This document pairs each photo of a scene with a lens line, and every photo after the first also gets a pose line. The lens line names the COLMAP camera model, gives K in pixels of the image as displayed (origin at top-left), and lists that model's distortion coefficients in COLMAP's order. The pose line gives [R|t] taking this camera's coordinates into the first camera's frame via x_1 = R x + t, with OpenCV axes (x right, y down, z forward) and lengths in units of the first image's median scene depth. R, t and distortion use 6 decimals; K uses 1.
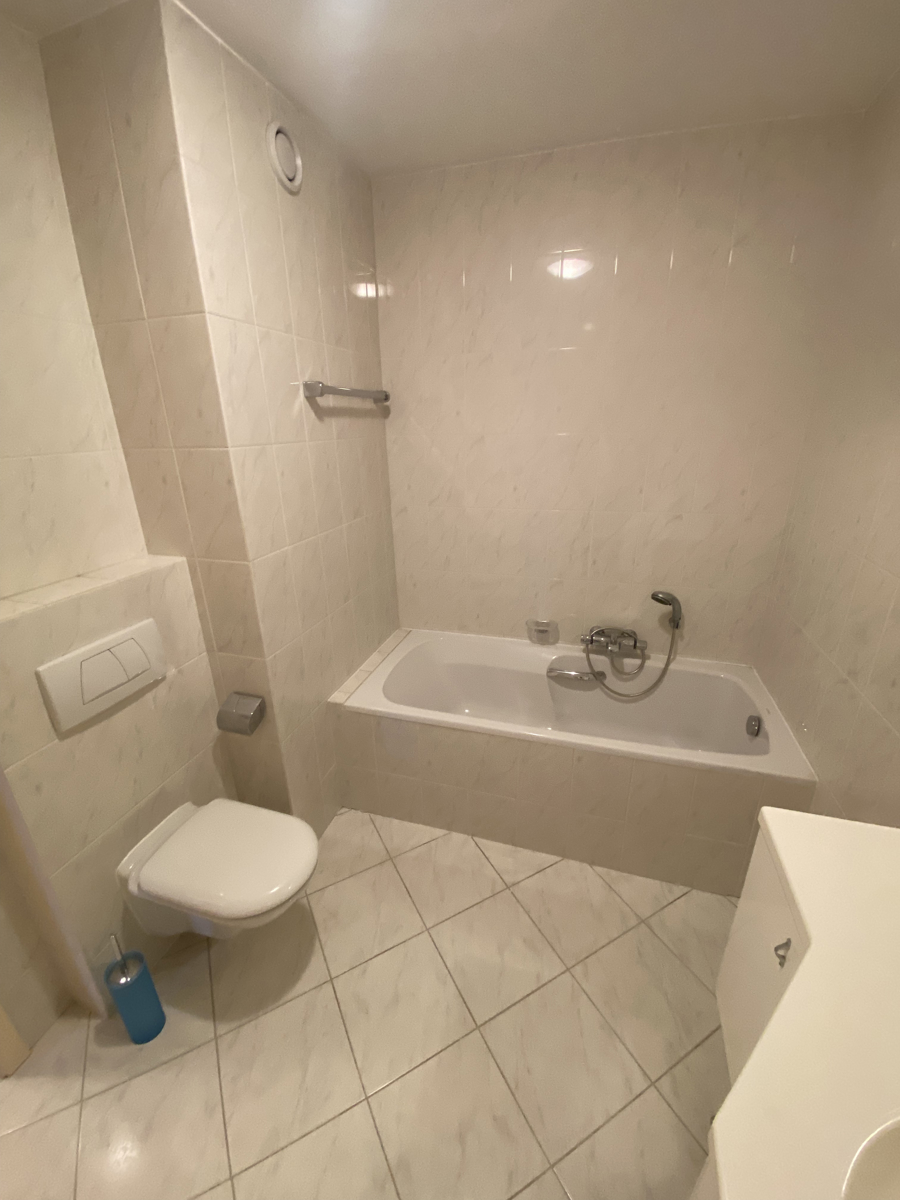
lens RADIAL K [[482.8, 0, 448.5], [0, 482.8, 610.2], [0, 0, 1]] dist [0.069747, -0.043940]
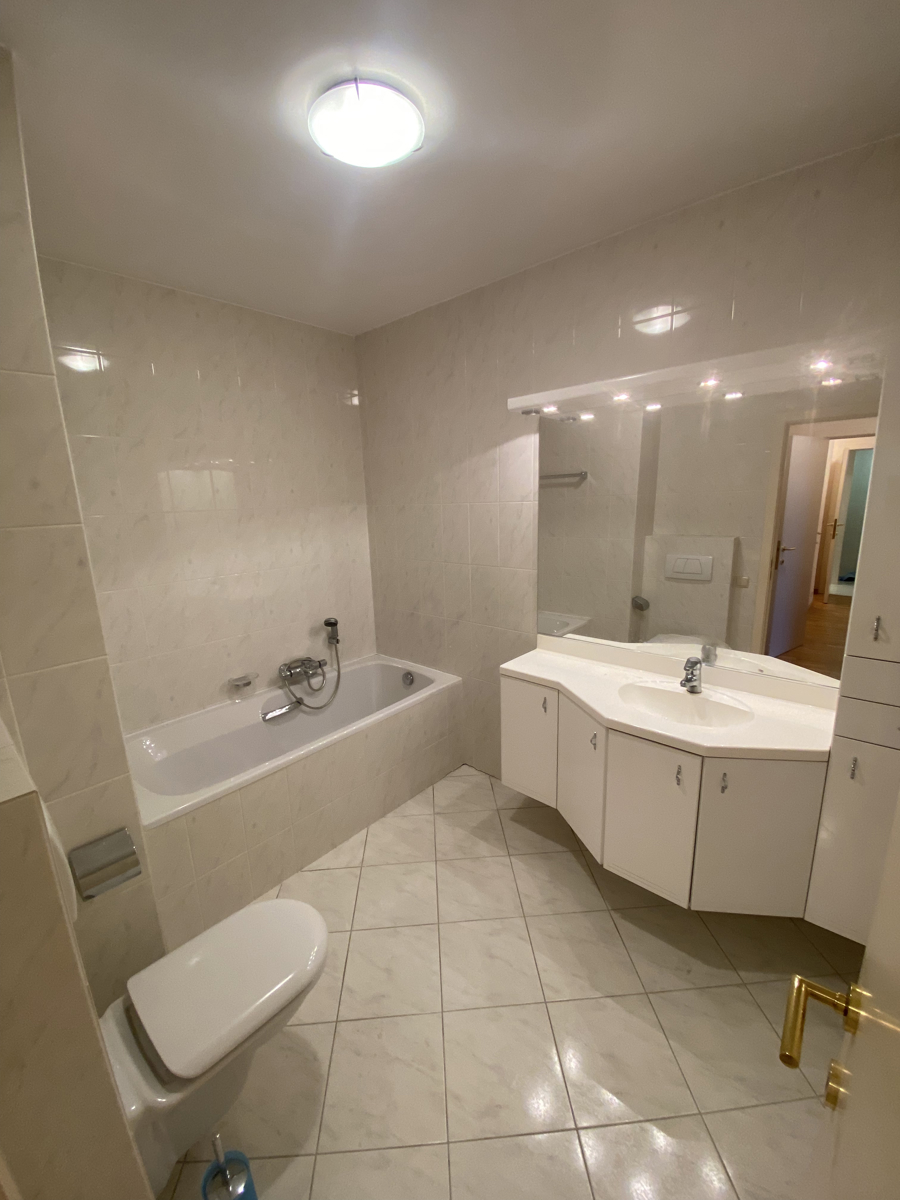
lens RADIAL K [[482.8, 0, 448.5], [0, 482.8, 610.2], [0, 0, 1]] dist [0.069747, -0.043940]
pose [[0.421662, -0.201087, 0.884175, -0.597098], [0.351610, 0.935066, 0.044979, -0.001729], [-0.835806, 0.291919, 0.464985, 0.066881]]
